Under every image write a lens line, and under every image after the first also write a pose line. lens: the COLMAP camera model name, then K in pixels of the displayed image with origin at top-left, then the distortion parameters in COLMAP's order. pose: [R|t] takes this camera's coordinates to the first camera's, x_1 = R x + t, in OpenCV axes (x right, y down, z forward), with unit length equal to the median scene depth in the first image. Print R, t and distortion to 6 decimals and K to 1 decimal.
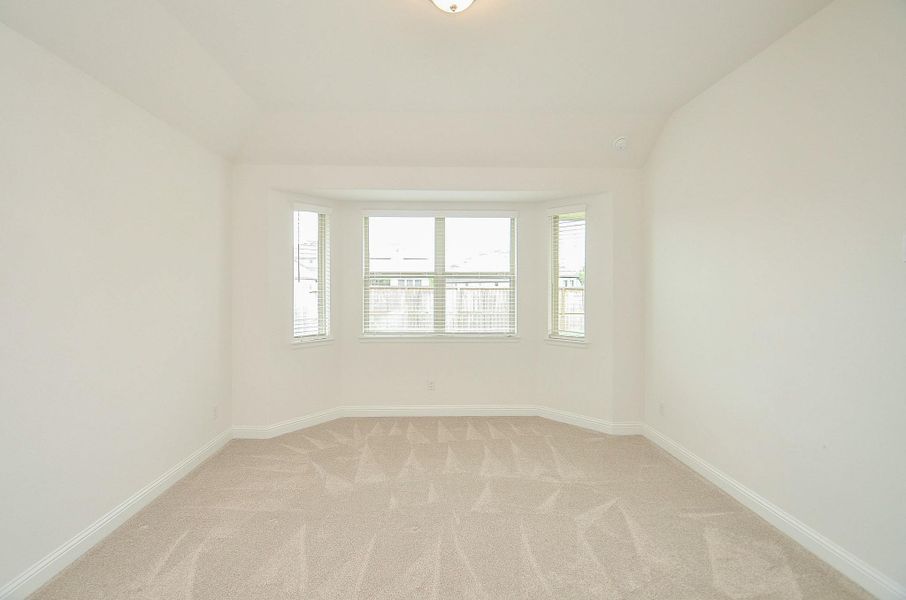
lens RADIAL K [[395.4, 0, 446.8], [0, 395.4, 290.4], [0, 0, 1]] dist [0.027441, -0.029538]
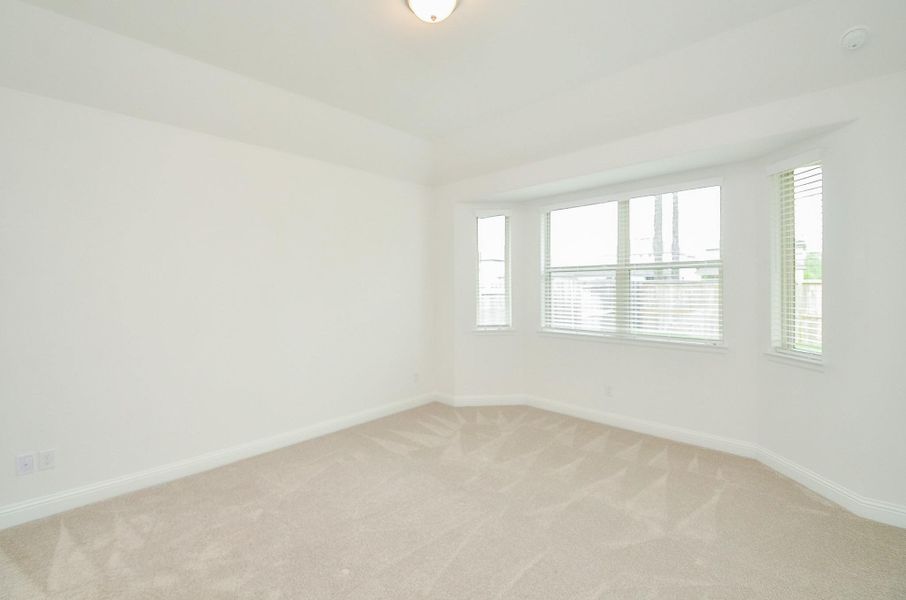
lens RADIAL K [[395.4, 0, 446.8], [0, 395.4, 290.4], [0, 0, 1]] dist [0.027441, -0.029538]
pose [[0.700632, 0.000265, -0.713523, 0.351901], [0.004895, 0.999975, 0.005179, 0.007126], [0.713506, -0.007121, 0.700613, 0.113461]]
